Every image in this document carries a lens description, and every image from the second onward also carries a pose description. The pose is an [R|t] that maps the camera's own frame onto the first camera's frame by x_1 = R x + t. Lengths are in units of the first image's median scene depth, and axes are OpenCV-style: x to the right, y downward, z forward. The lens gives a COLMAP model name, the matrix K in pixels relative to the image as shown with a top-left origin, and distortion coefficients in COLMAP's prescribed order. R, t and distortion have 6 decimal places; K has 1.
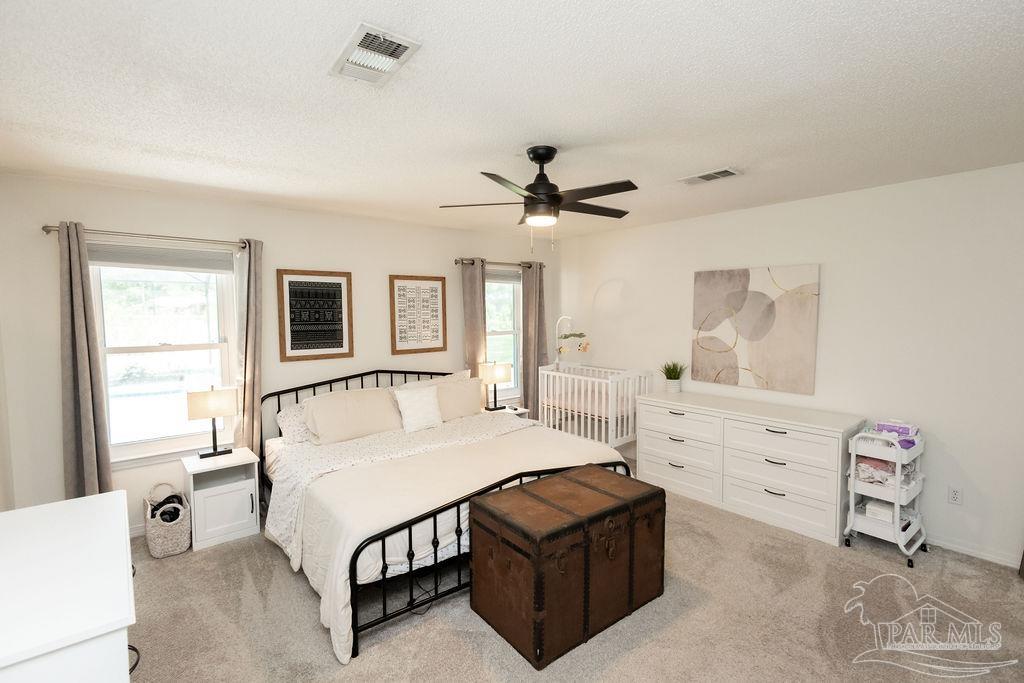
lens RADIAL K [[470.1, 0, 512.0], [0, 470.1, 338.7], [0, 0, 1]] dist [0.010689, -0.004019]
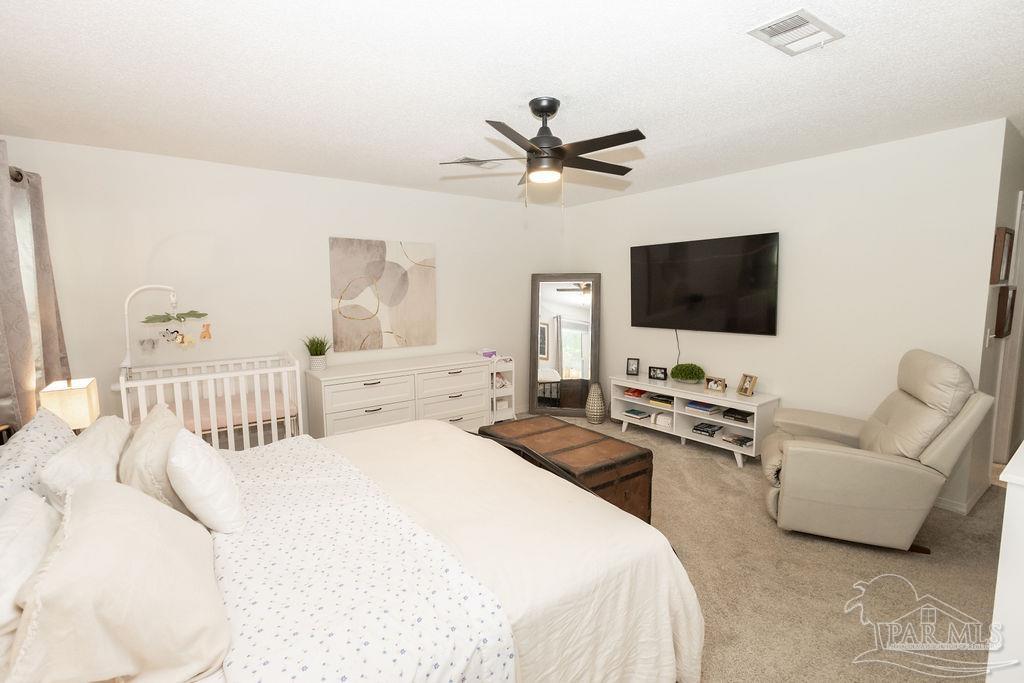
lens RADIAL K [[470.1, 0, 514.4], [0, 470.1, 341.0], [0, 0, 1]] dist [0.010689, -0.004019]
pose [[0.041053, -0.109441, 0.993145, -0.565976], [0.067871, 0.991993, 0.106509, -0.012250], [-0.996849, 0.063033, 0.048152, 0.618035]]
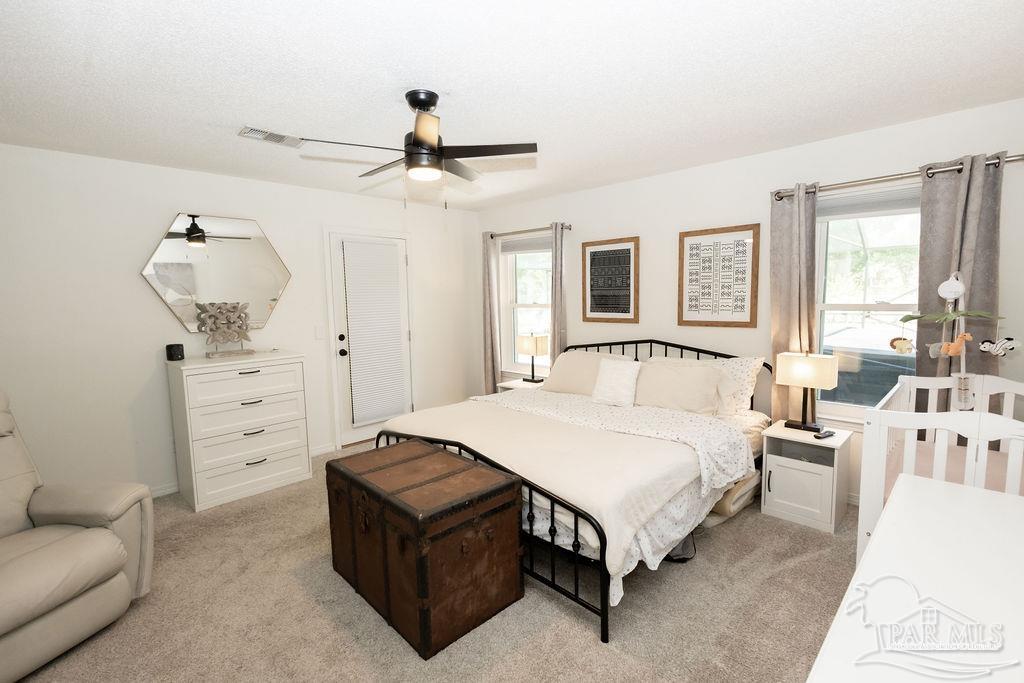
lens RADIAL K [[470.1, 0, 509.1], [0, 470.1, 344.1], [0, 0, 1]] dist [0.010689, -0.004019]
pose [[0.104493, 0.116877, -0.987634, 0.624835], [-0.034695, 0.992894, 0.113829, -0.021318], [0.993920, 0.022372, 0.107805, 0.641382]]
